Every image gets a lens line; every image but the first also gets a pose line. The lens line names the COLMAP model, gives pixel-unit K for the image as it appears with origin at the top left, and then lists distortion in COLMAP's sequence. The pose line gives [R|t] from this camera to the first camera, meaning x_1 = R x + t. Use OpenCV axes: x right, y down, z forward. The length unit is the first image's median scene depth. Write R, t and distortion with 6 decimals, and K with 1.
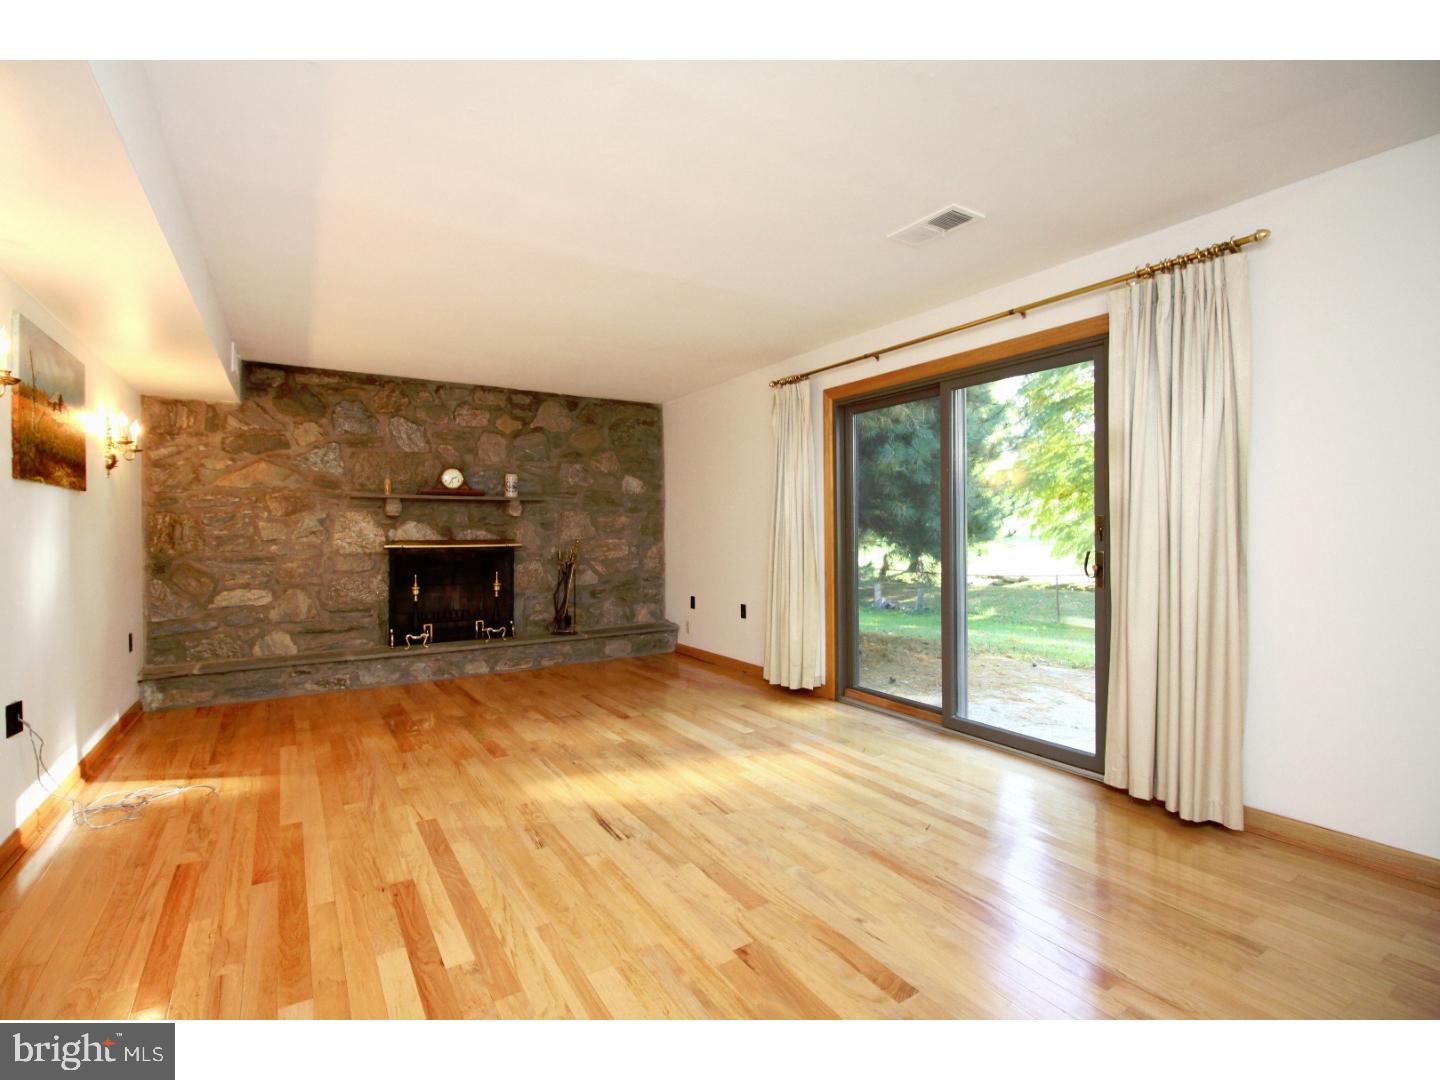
lens RADIAL K [[679.3, 0, 720.8], [0, 679.3, 534.6], [0, 0, 1]] dist [-0.003155, -0.004531]
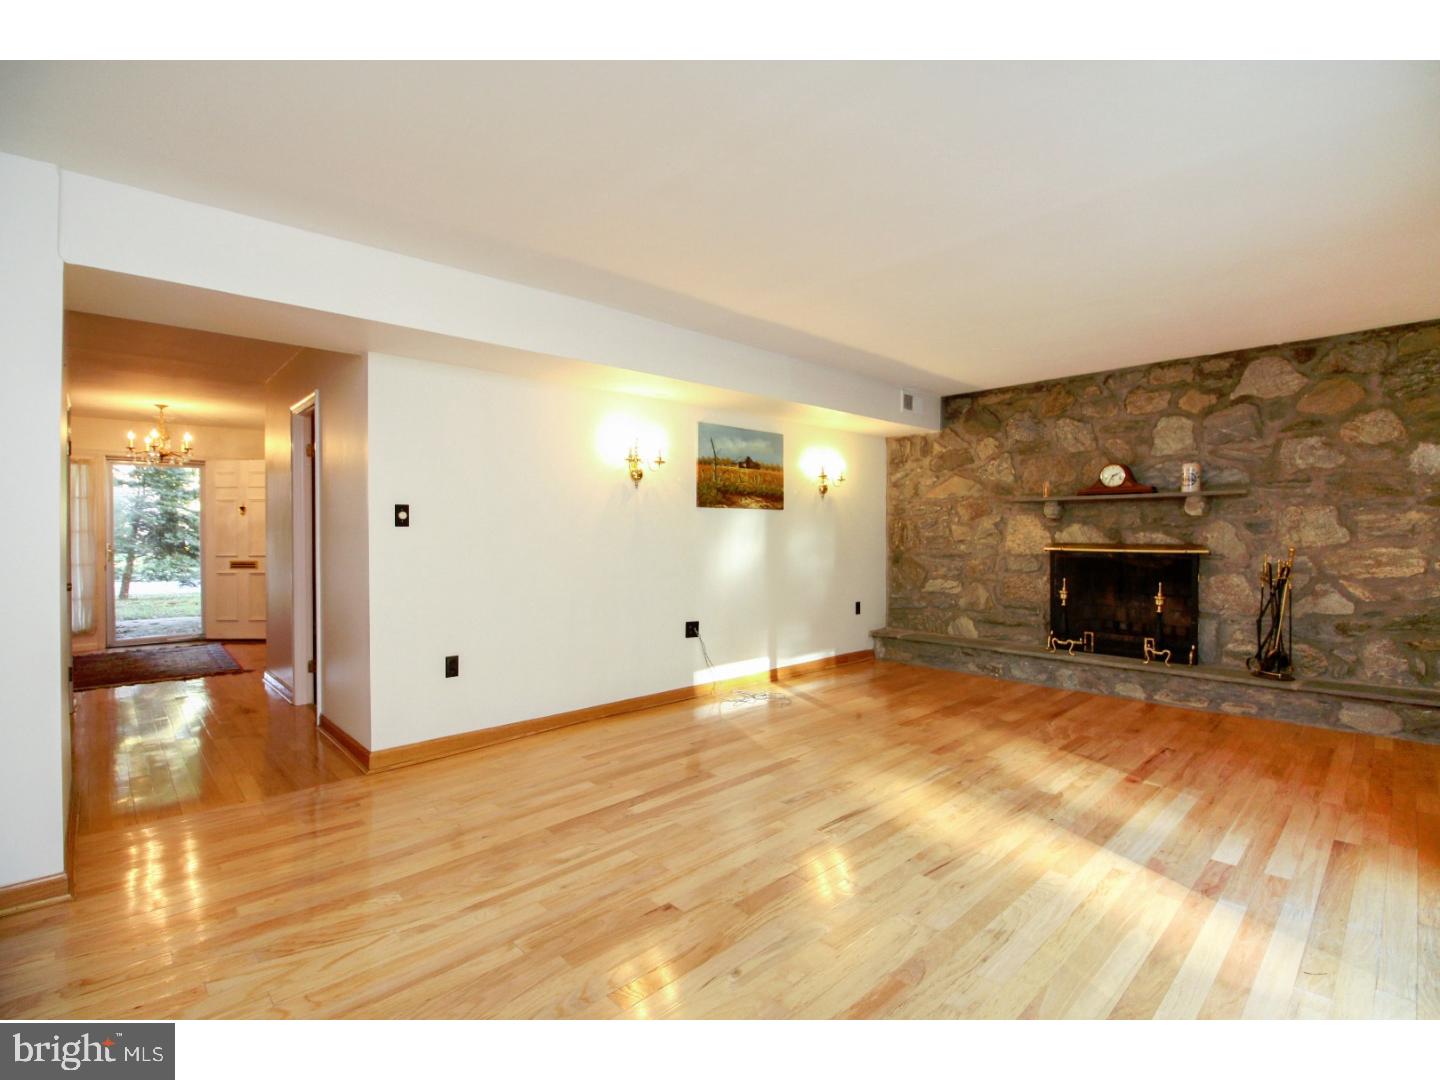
lens RADIAL K [[679.3, 0, 689.0], [0, 679.3, 535.9], [0, 0, 1]] dist [-0.003155, -0.004531]
pose [[0.161098, 0.009987, -0.986888, 0.422261], [-0.004062, 0.999947, 0.009456, -0.009119], [0.986930, 0.002485, 0.161130, 0.307362]]
